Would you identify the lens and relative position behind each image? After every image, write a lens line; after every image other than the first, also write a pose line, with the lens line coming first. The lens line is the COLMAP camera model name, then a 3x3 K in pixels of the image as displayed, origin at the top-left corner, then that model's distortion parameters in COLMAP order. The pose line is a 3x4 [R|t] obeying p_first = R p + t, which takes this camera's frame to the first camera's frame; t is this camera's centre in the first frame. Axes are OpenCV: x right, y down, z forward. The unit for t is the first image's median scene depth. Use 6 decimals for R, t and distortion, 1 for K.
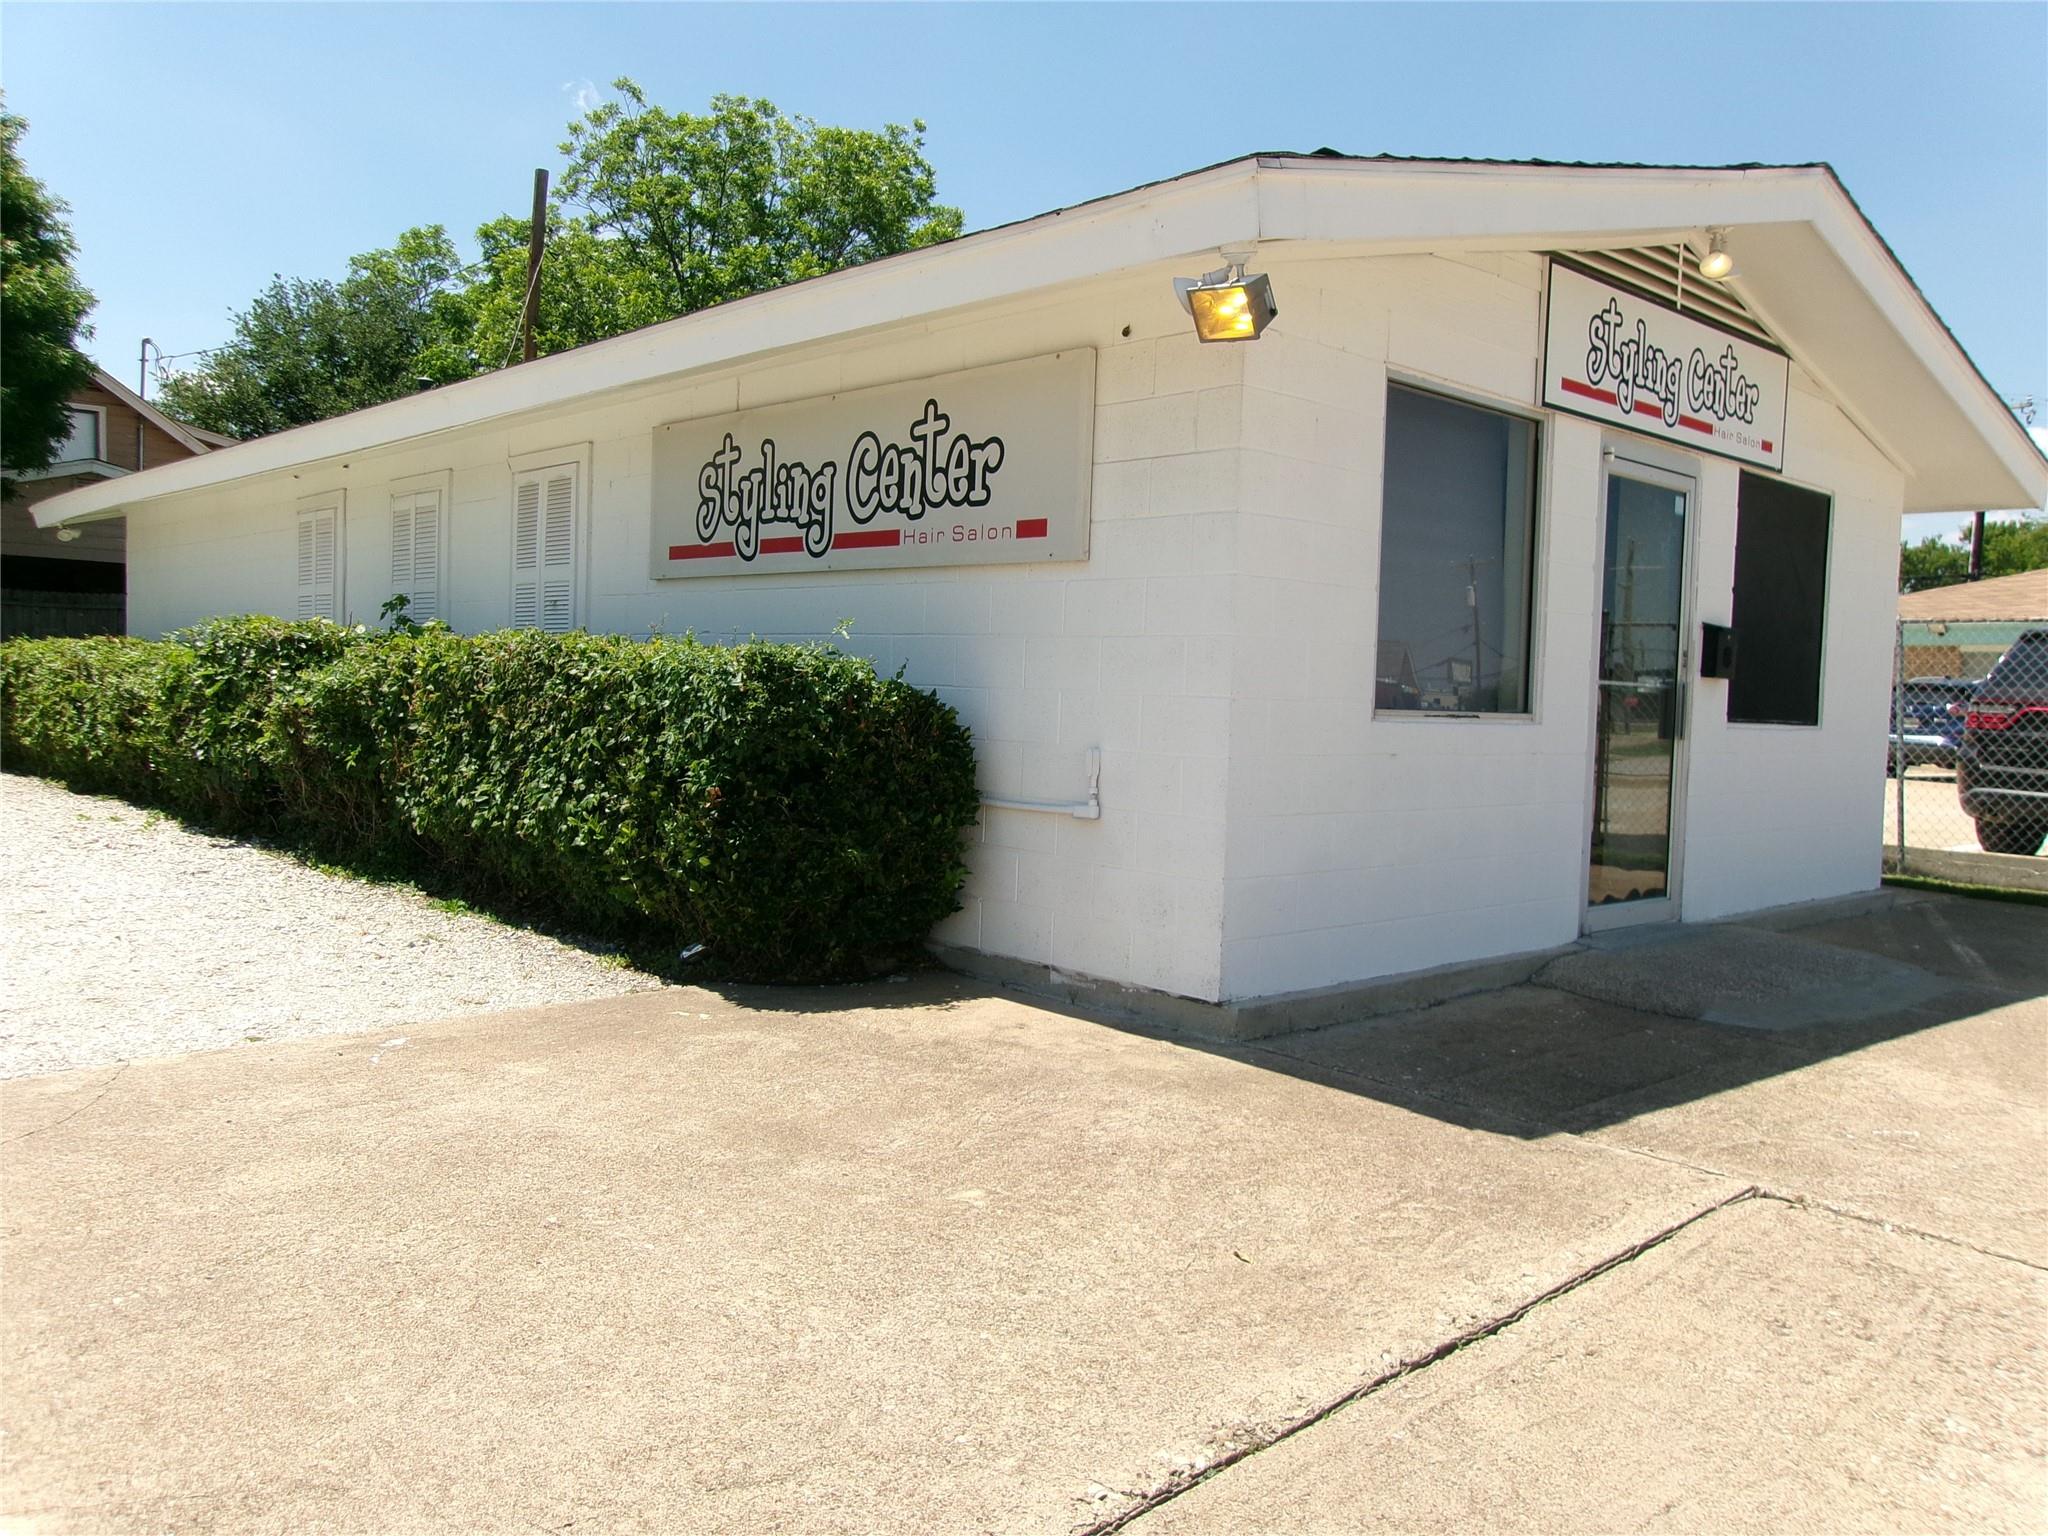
lens RADIAL K [[1587.9, 0, 1023.4], [0, 1587.9, 772.2], [0, 0, 1]] dist [-0.007119, 0.018838]
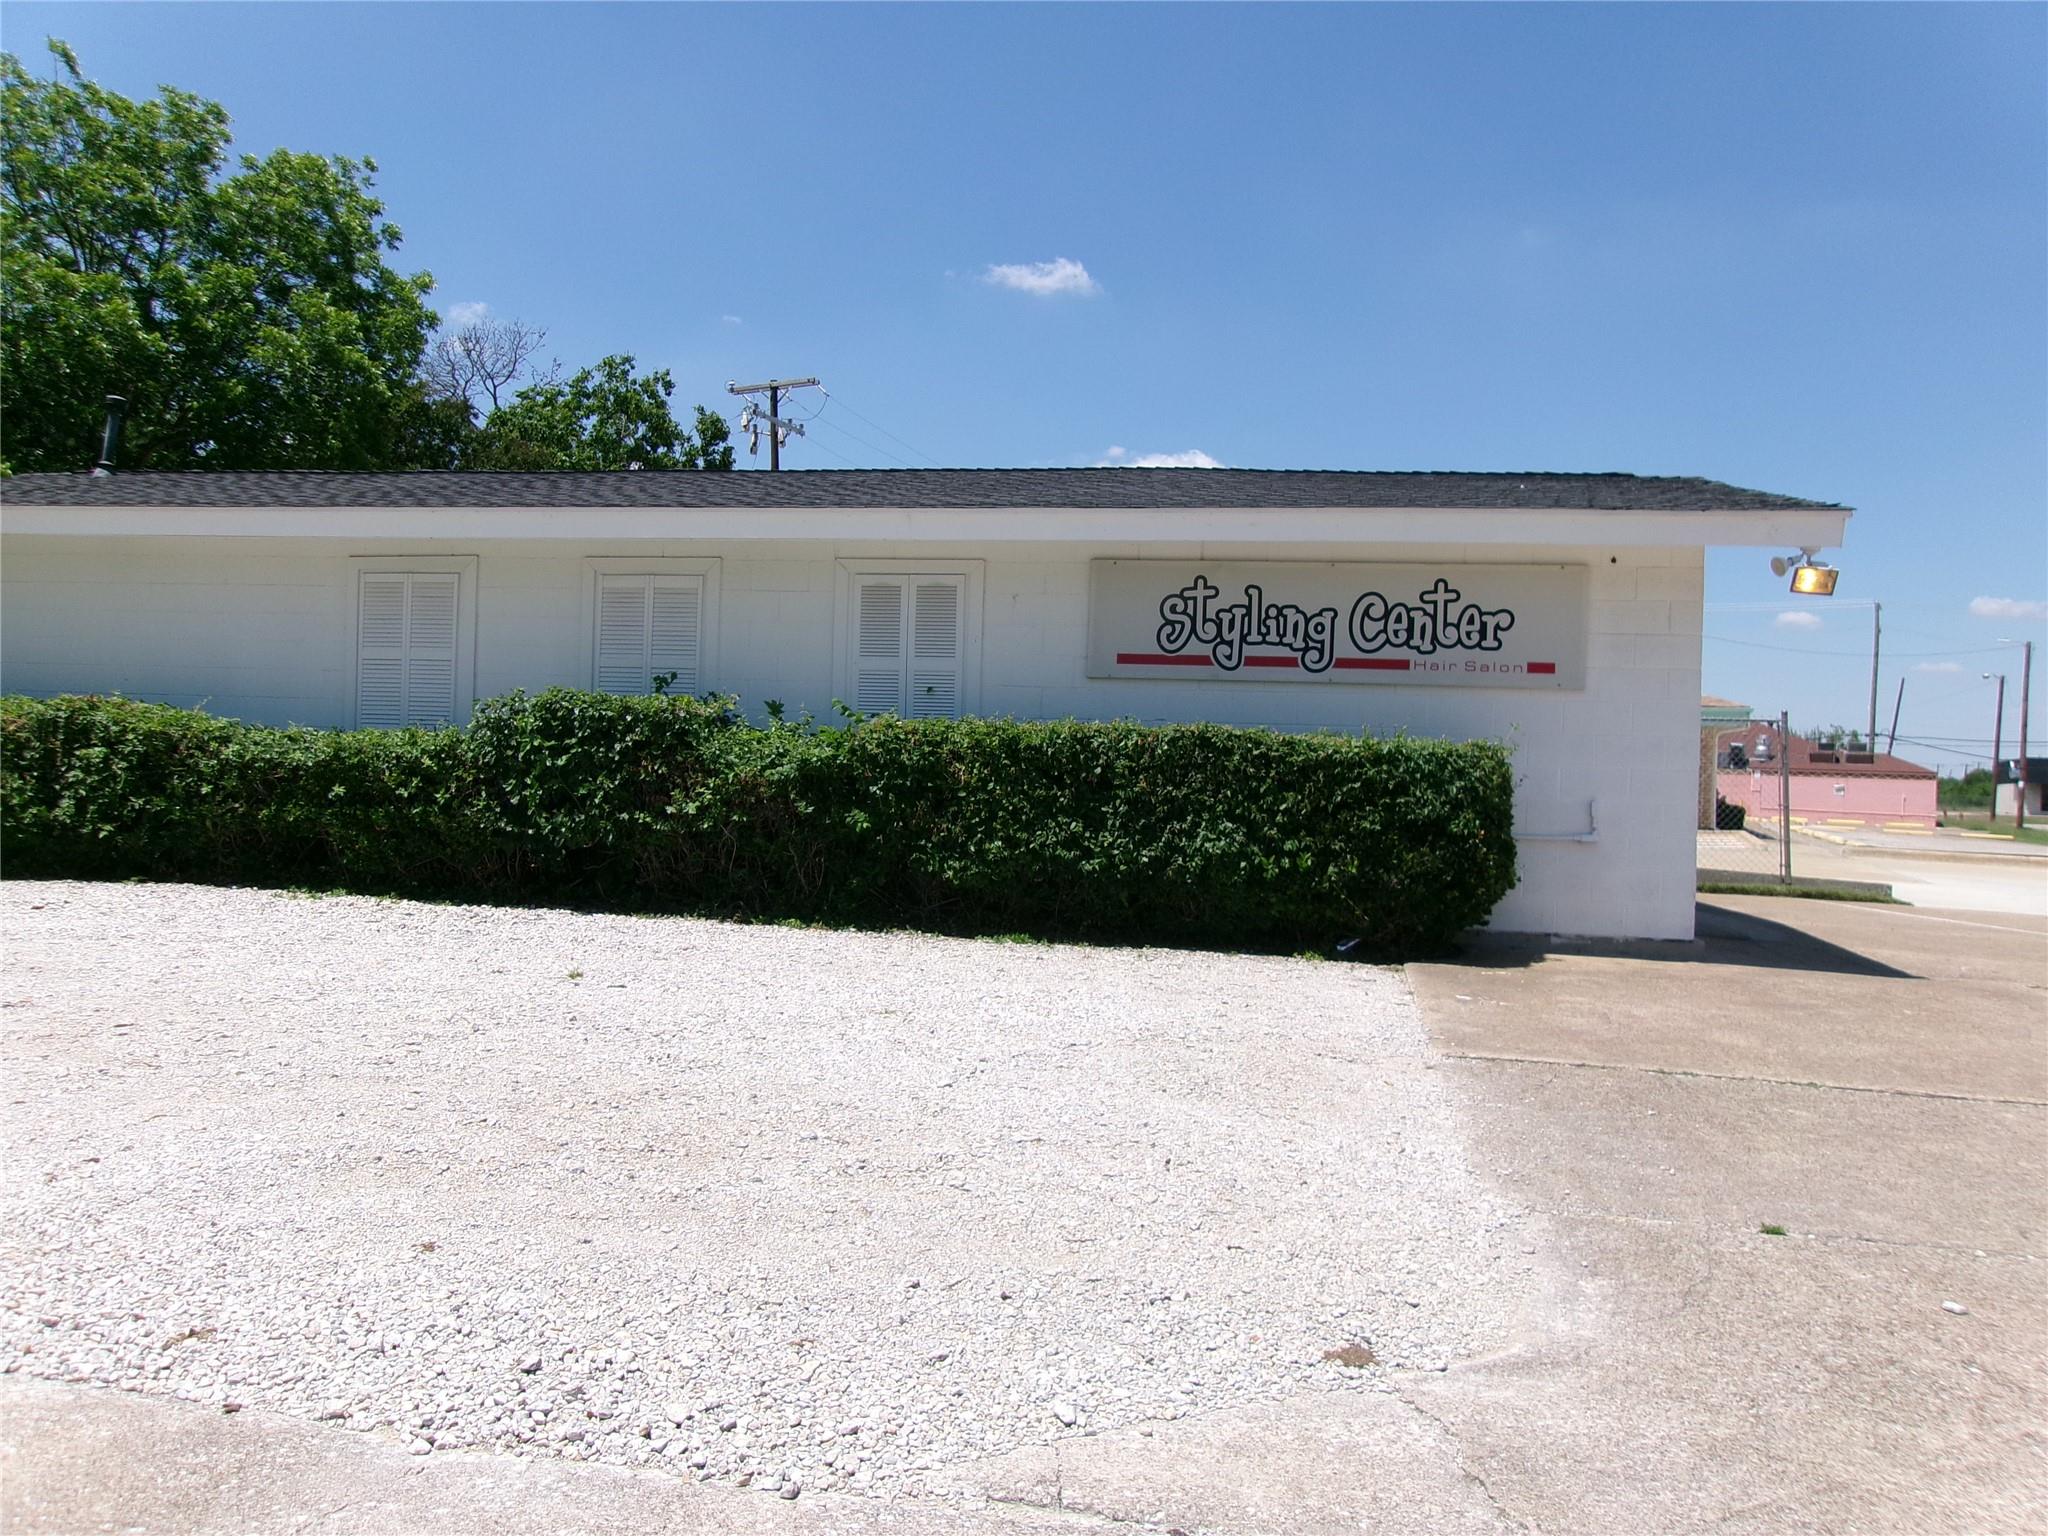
lens RADIAL K [[1587.9, 0, 1020.9], [0, 1587.9, 764.8], [0, 0, 1]] dist [-0.007119, 0.018838]
pose [[0.786470, -0.007662, 0.617581, -1.236440], [0.029498, 0.999248, -0.025167, -0.023599], [-0.616924, 0.038010, 0.786105, 0.035756]]
